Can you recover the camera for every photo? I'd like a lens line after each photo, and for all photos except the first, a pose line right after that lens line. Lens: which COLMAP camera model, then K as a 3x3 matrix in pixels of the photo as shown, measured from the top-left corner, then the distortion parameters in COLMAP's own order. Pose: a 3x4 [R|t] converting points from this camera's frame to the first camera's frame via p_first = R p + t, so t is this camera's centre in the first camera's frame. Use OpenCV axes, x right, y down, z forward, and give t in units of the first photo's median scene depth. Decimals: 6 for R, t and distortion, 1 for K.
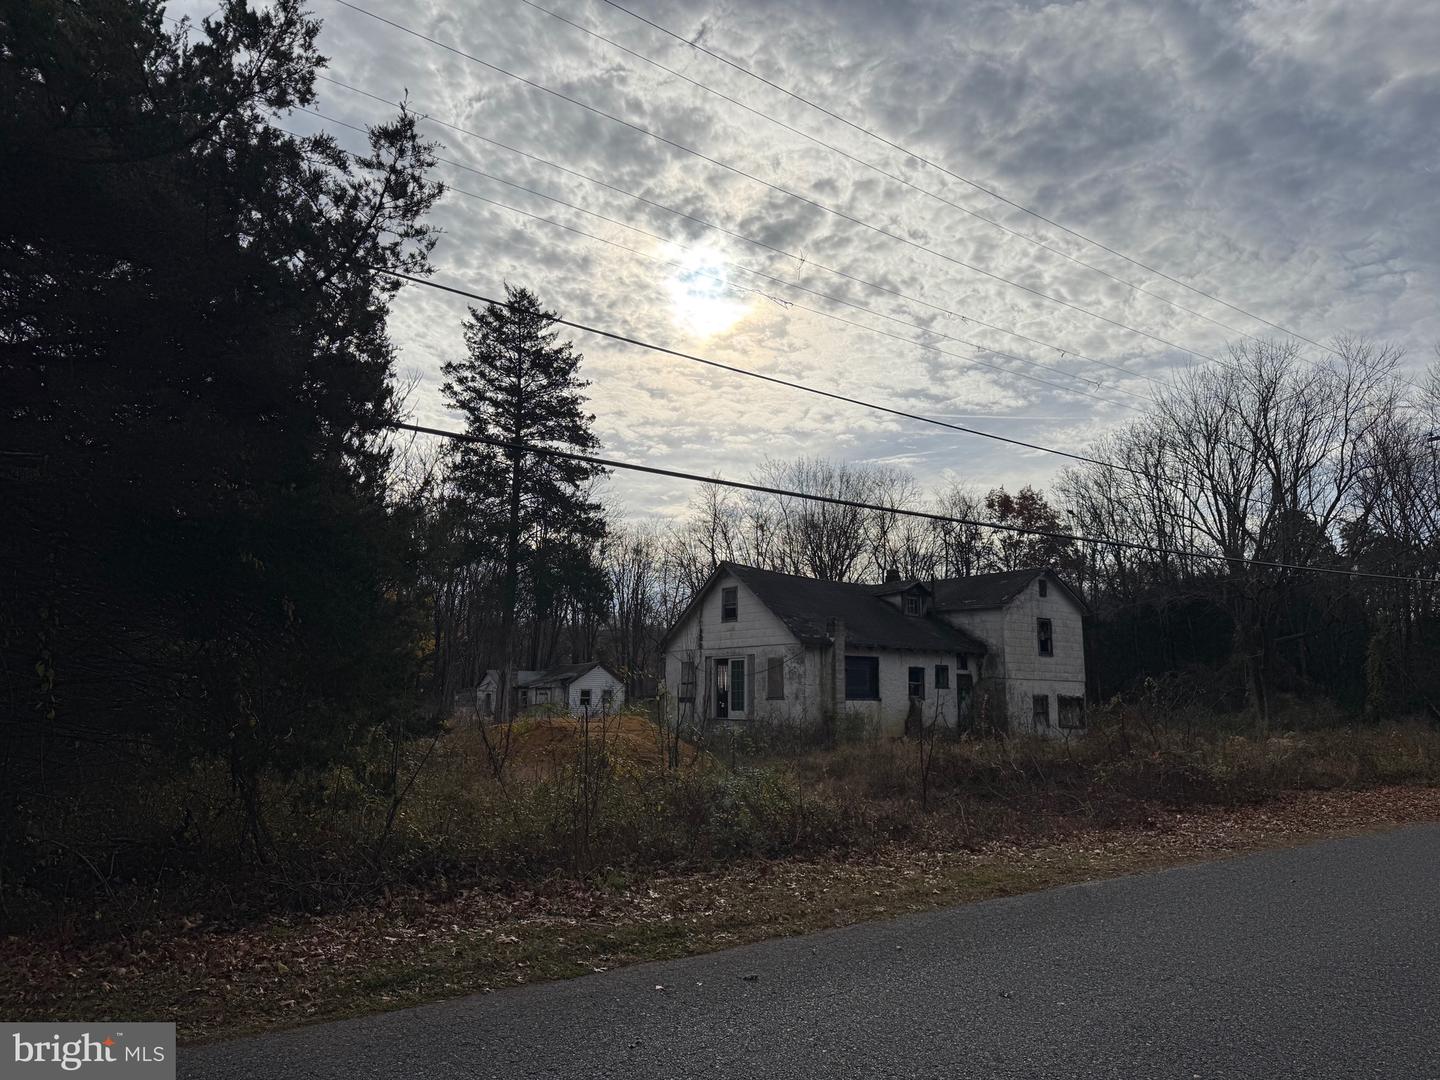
lens RADIAL K [[1001.8, 0, 729.7], [0, 1001.8, 537.5], [0, 0, 1]] dist [0.040109, -0.000857]
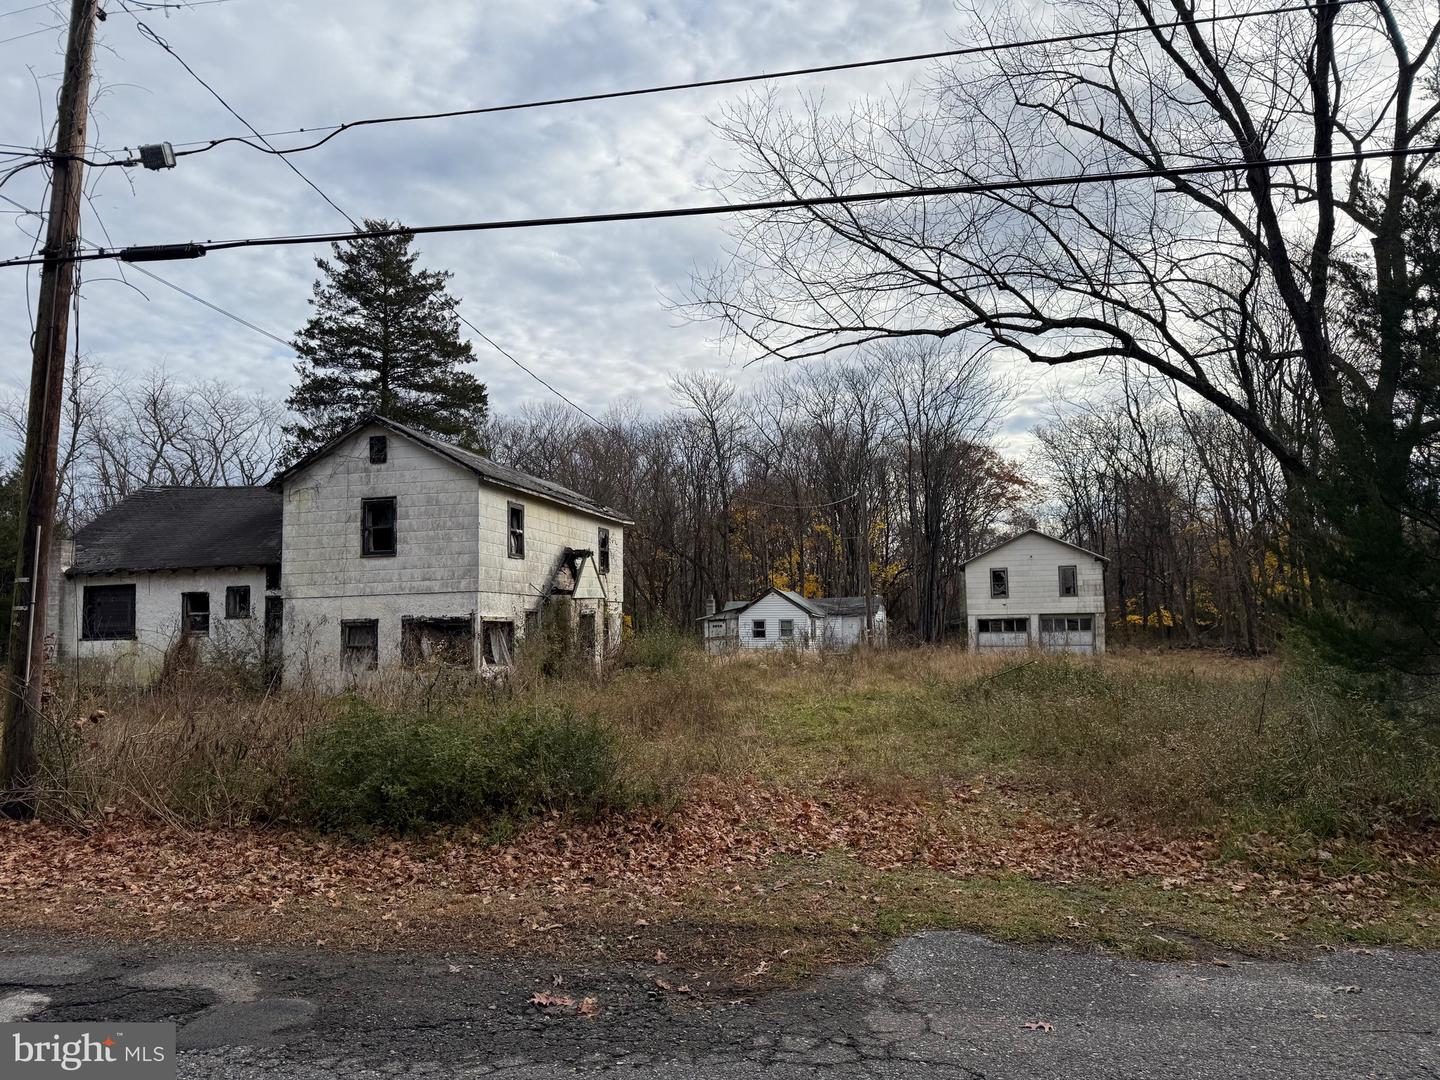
lens RADIAL K [[1001.8, 0, 724.8], [0, 1001.8, 546.8], [0, 0, 1]] dist [0.040109, -0.000857]
pose [[0.620030, -0.094194, -0.778904, 0.977833], [0.155348, 0.987851, 0.004199, 0.148535], [0.769045, -0.123605, 0.627130, 0.808575]]
